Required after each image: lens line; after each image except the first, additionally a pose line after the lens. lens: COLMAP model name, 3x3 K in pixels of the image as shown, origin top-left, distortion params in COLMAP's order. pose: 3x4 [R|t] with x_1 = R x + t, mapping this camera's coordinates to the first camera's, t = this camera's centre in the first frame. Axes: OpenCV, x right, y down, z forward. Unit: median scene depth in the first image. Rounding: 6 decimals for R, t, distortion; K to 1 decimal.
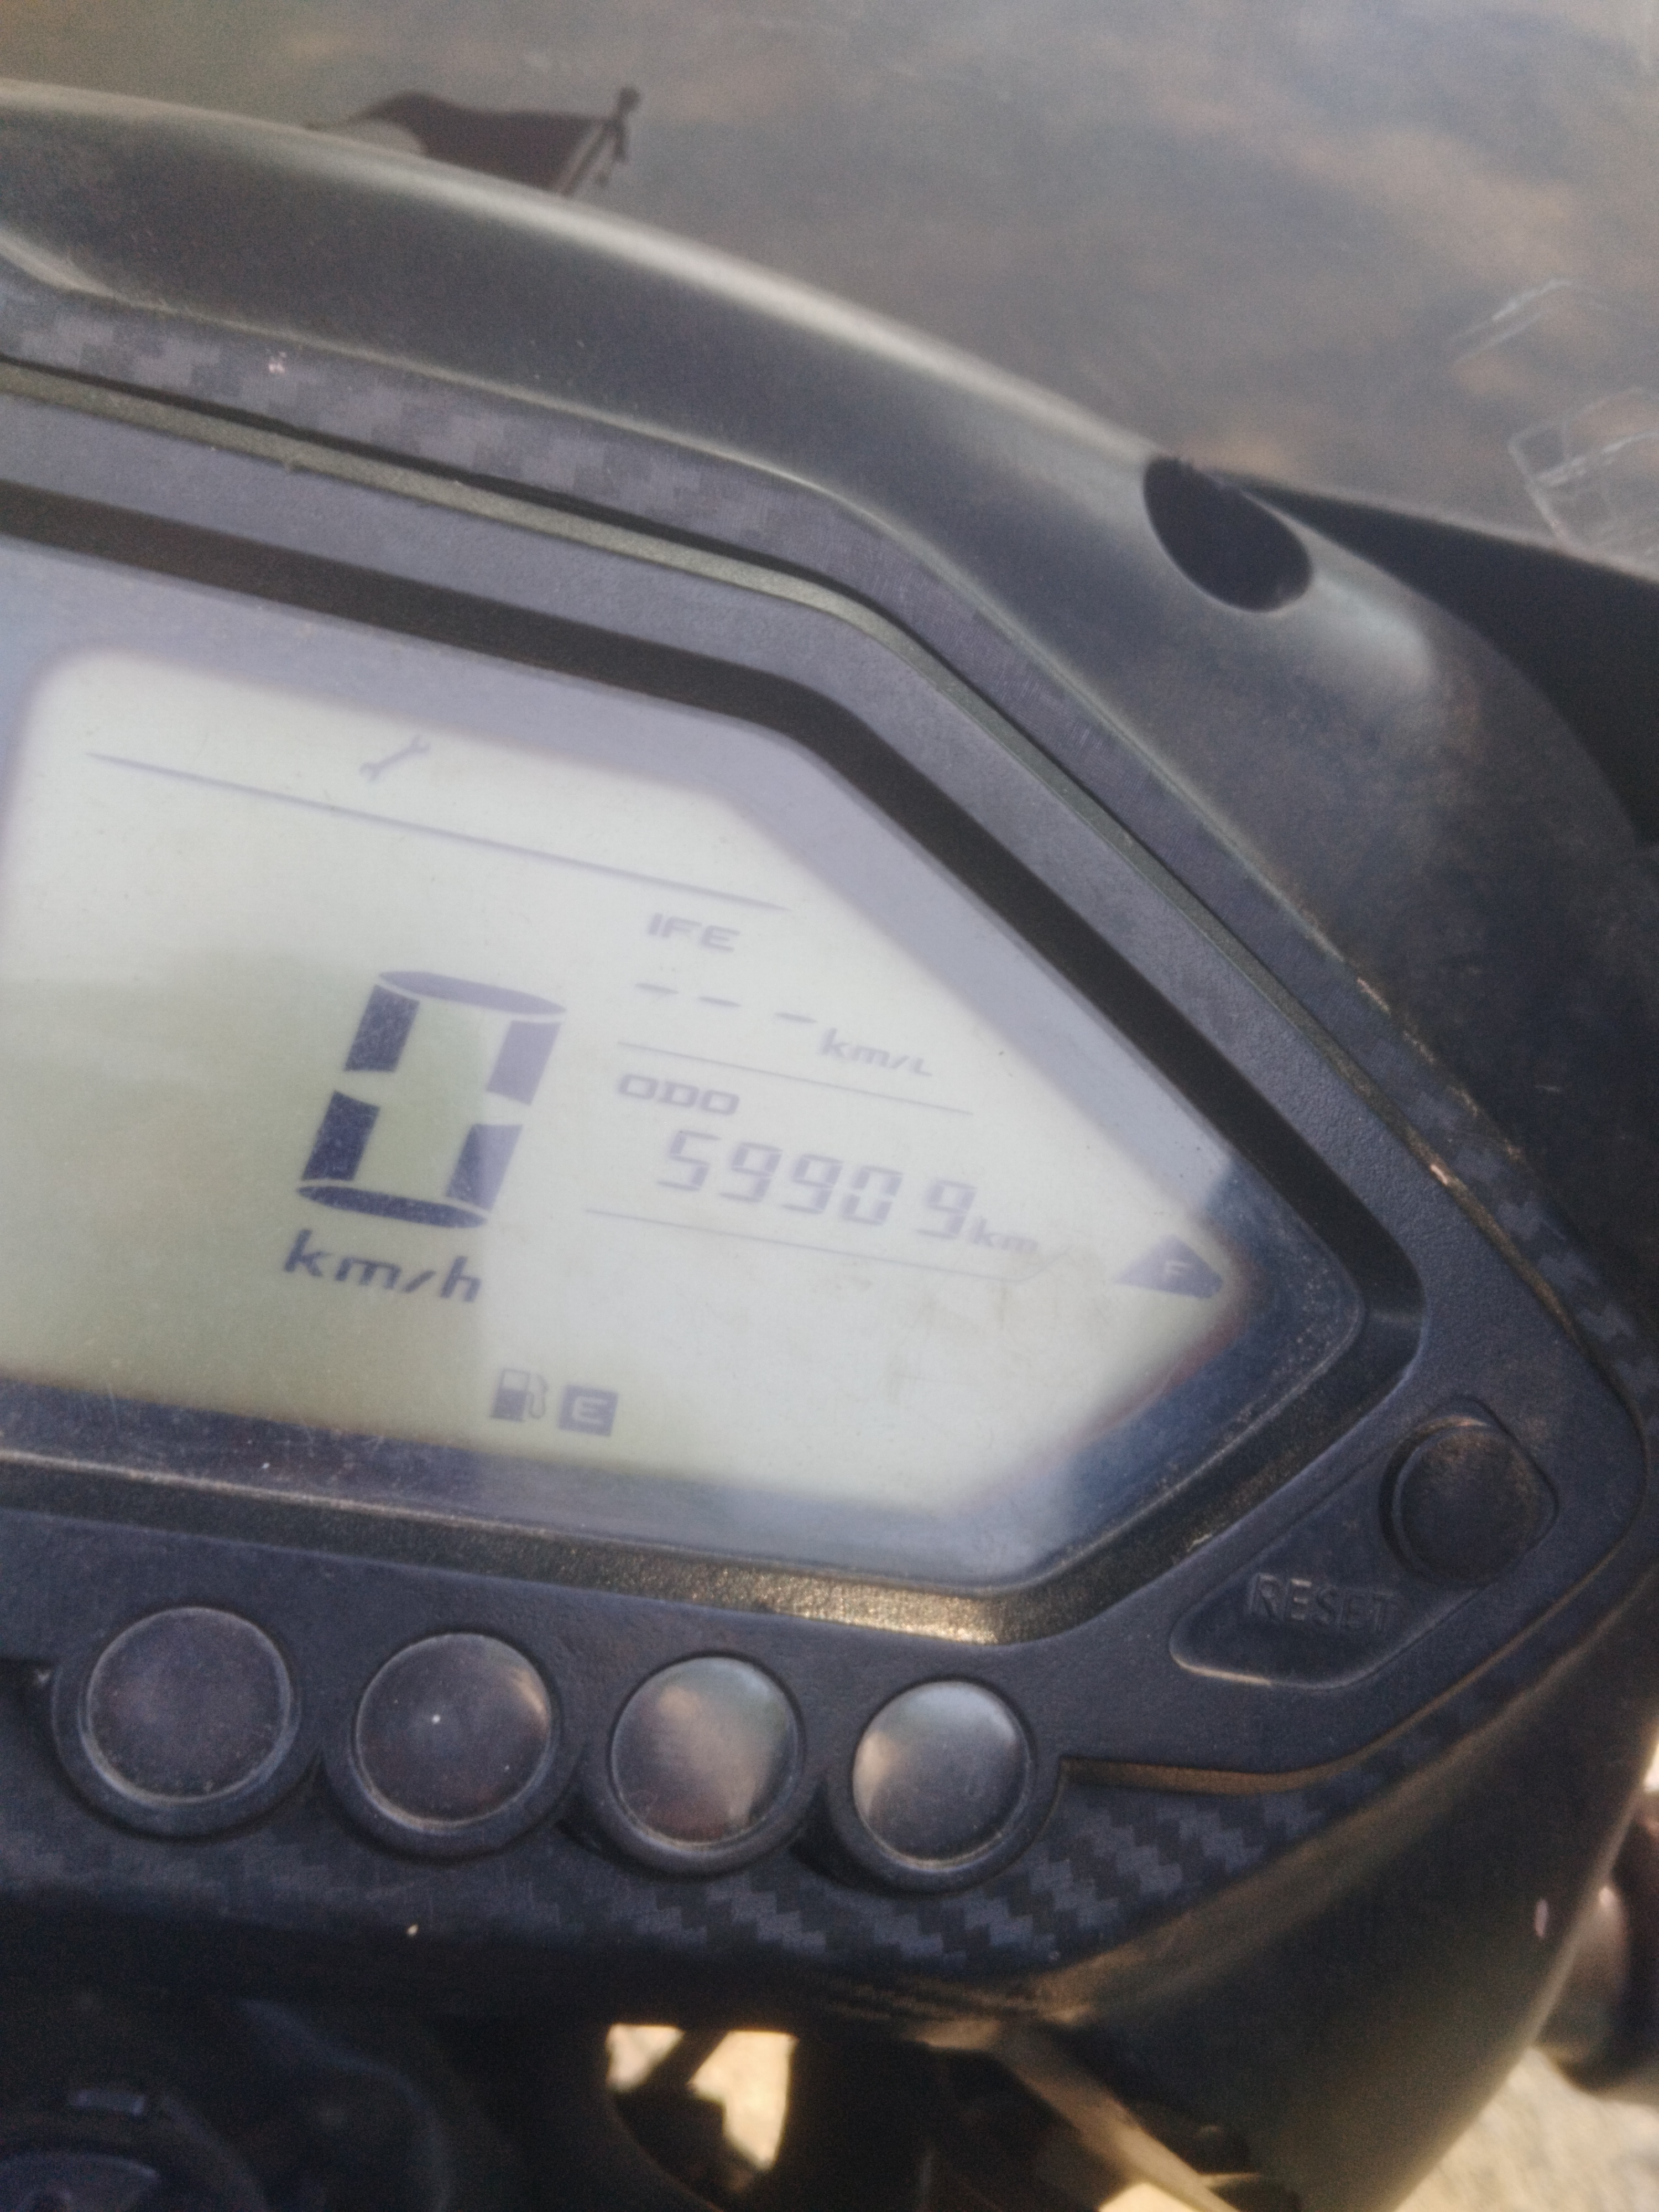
lens RADIAL K [[1837.9, 0, 827.7], [0, 1837.9, 1129.2], [0, 0, 1]] dist [-0.005873, -0.006194]
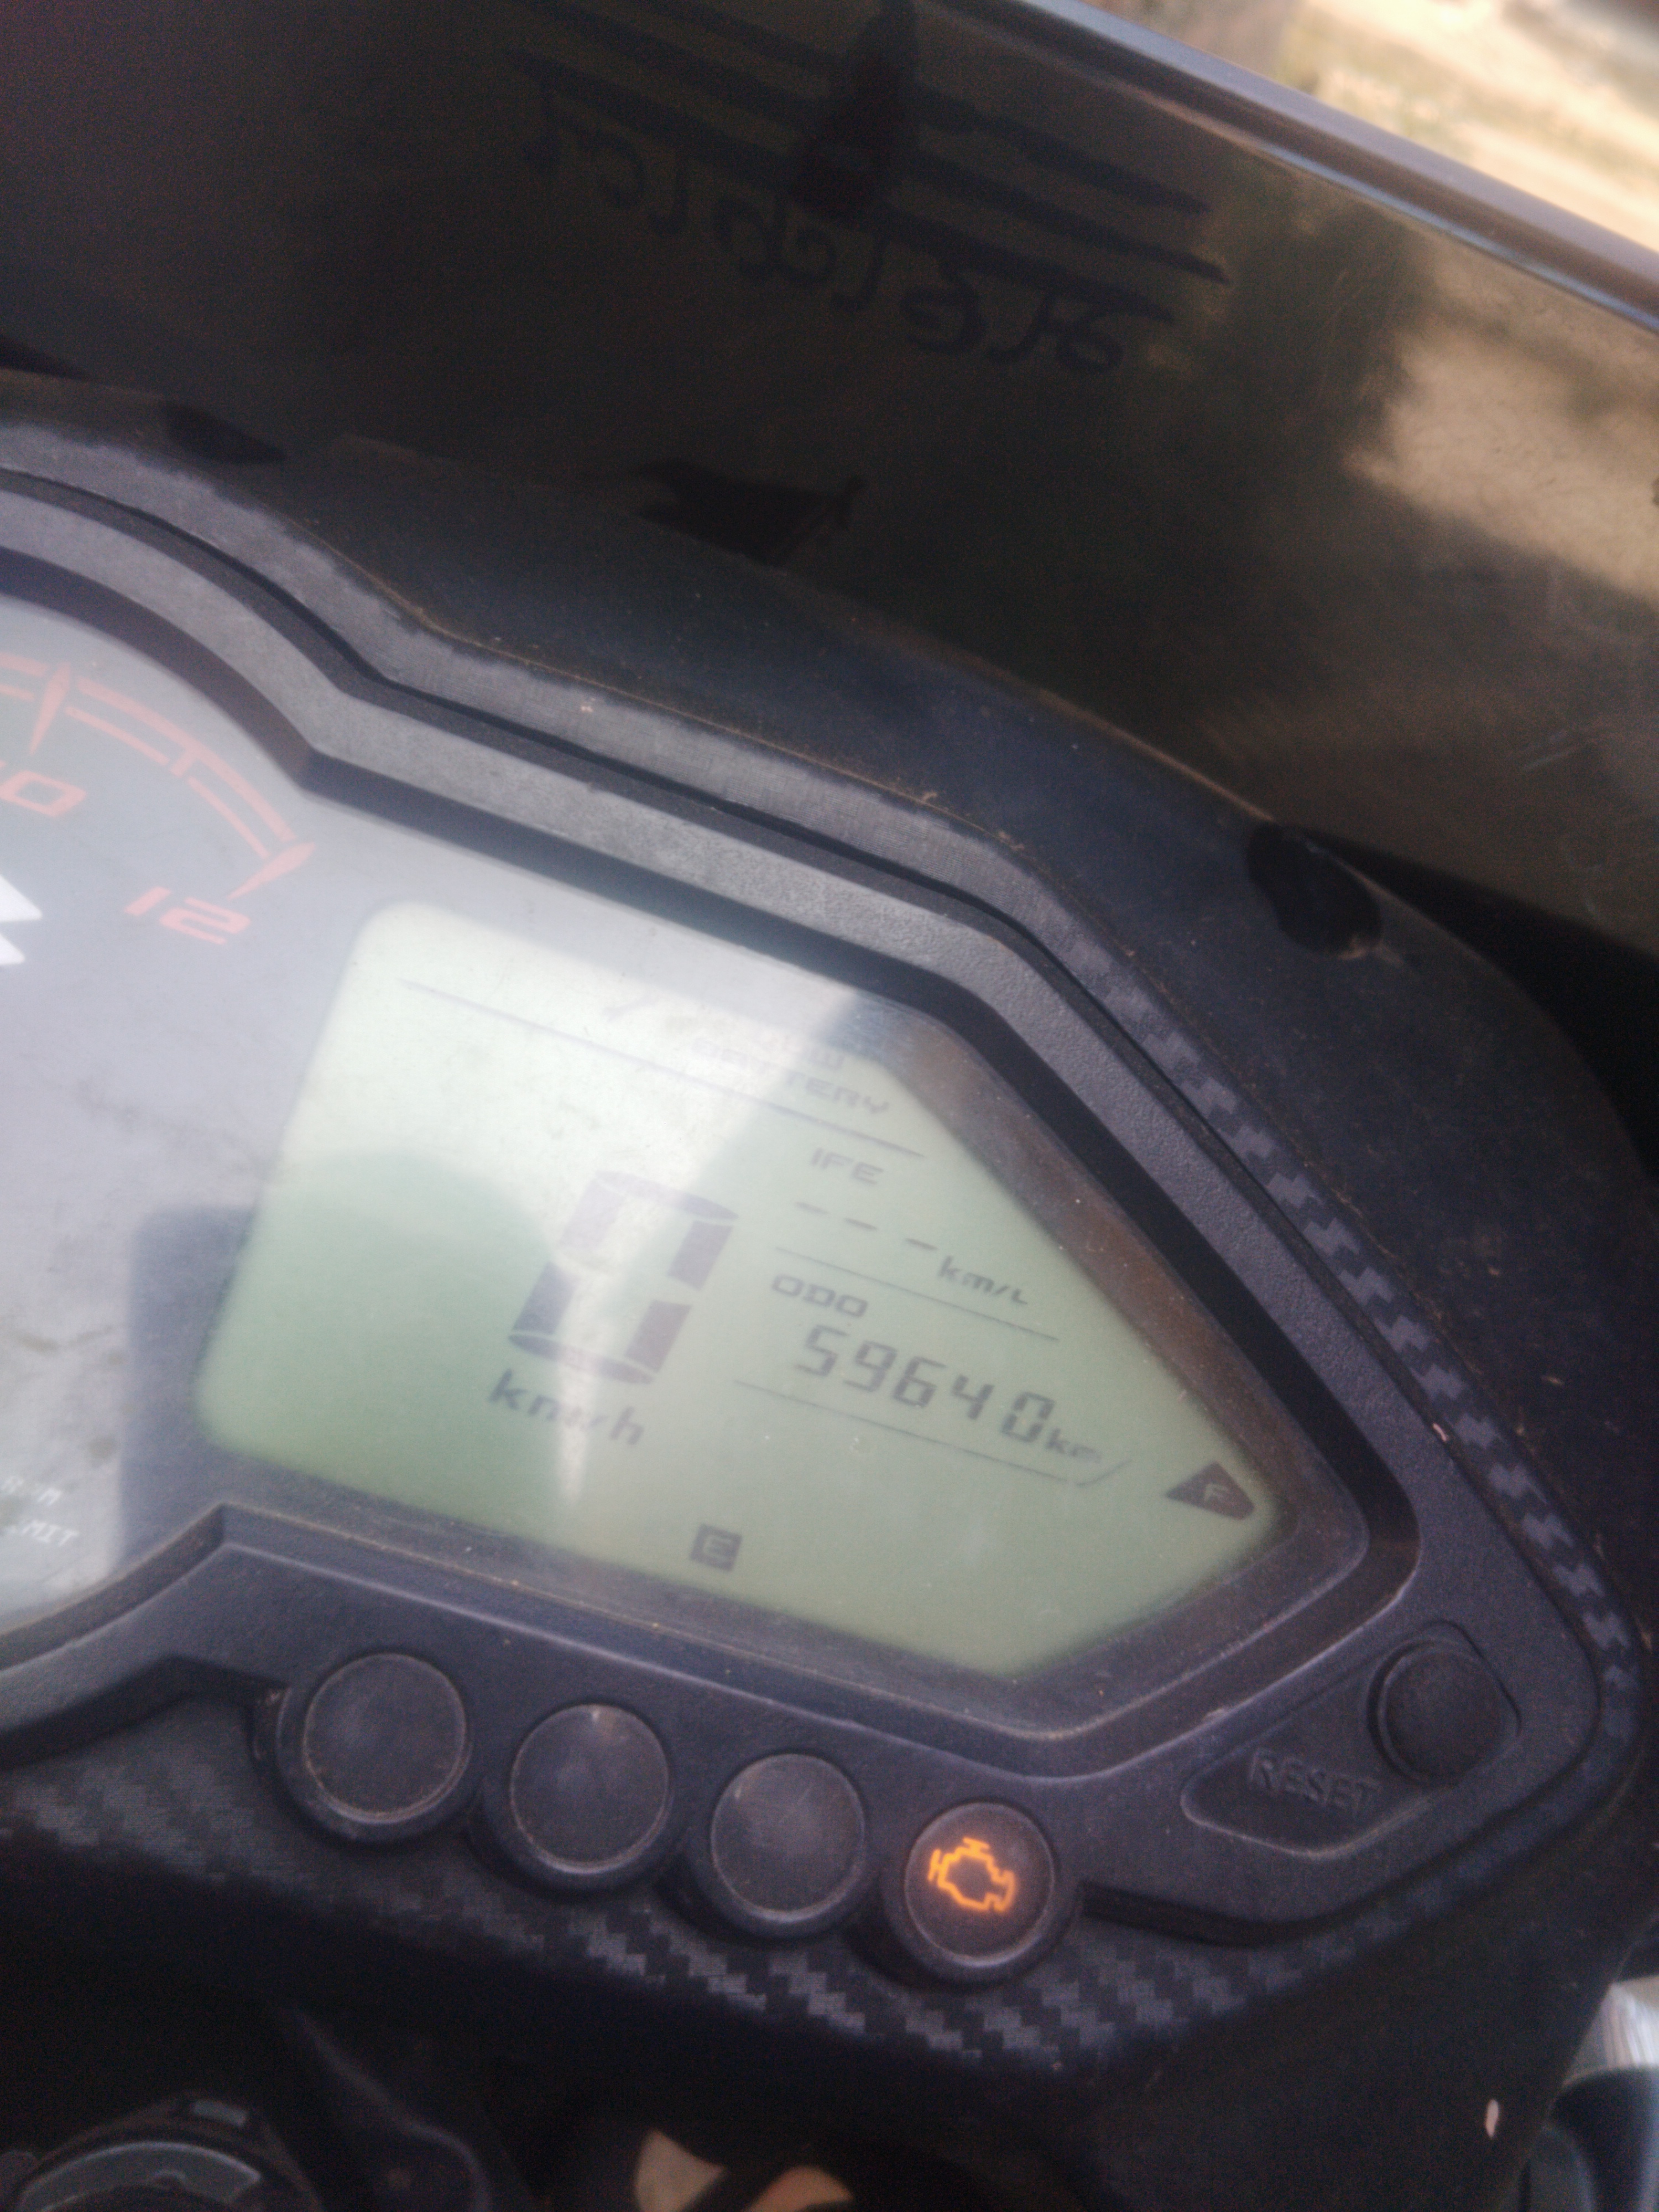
lens RADIAL K [[1891.7, 0, 822.8], [0, 1891.7, 1101.5], [0, 0, 1]] dist [0.013738, -0.086882]
pose [[0.992613, 0.107398, -0.056442, -0.022530], [-0.114439, 0.983292, -0.141562, 0.033238], [0.040296, 0.146975, 0.988319, -0.277272]]
